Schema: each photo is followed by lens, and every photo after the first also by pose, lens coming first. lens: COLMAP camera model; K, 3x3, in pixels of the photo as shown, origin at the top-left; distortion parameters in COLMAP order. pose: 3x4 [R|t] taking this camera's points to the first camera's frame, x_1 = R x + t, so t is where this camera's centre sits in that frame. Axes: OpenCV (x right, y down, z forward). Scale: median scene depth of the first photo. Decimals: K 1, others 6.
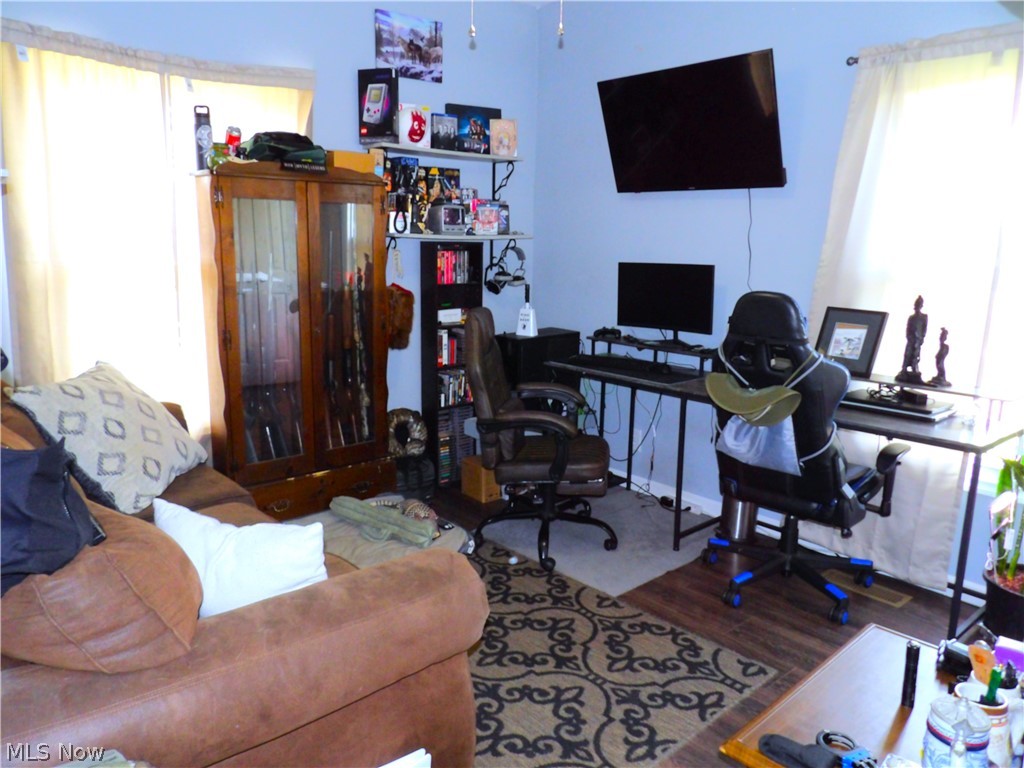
lens RADIAL K [[735.5, 0, 513.0], [0, 735.5, 389.5], [0, 0, 1]] dist [-0.026208, 0.033425]
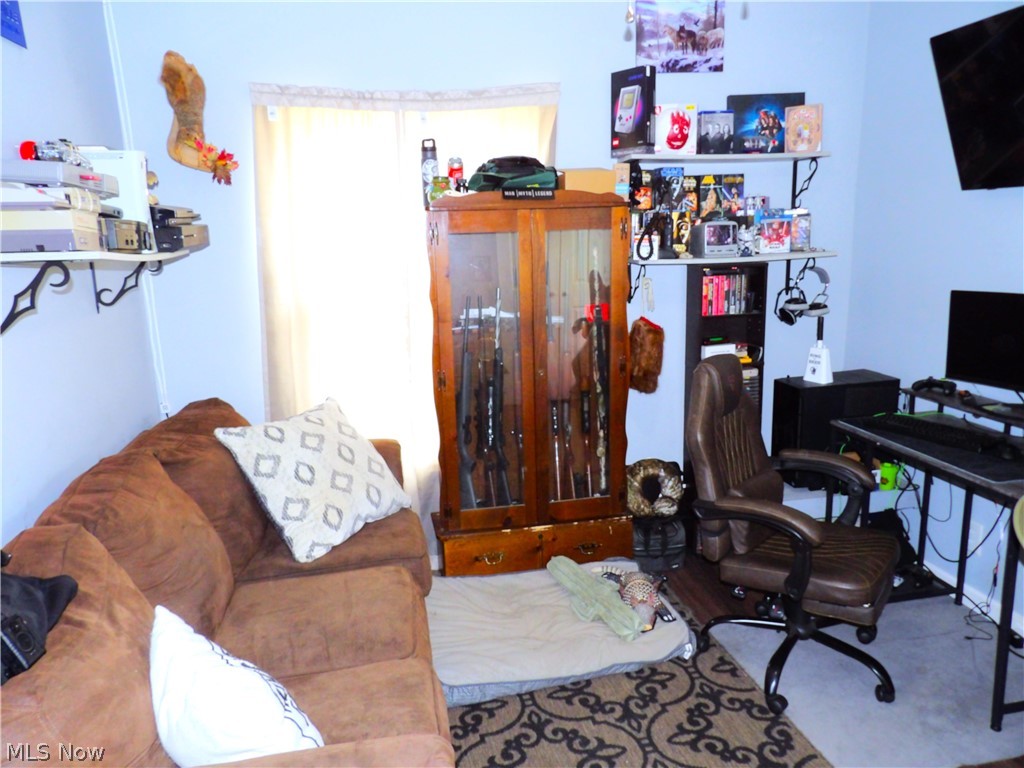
lens RADIAL K [[735.5, 0, 513.0], [0, 735.5, 389.5], [0, 0, 1]] dist [-0.026208, 0.033425]
pose [[0.859559, 0.064654, -0.506930, 0.149152], [-0.058223, 0.997895, 0.028548, -0.075733], [0.507708, 0.004976, 0.861515, 0.183823]]
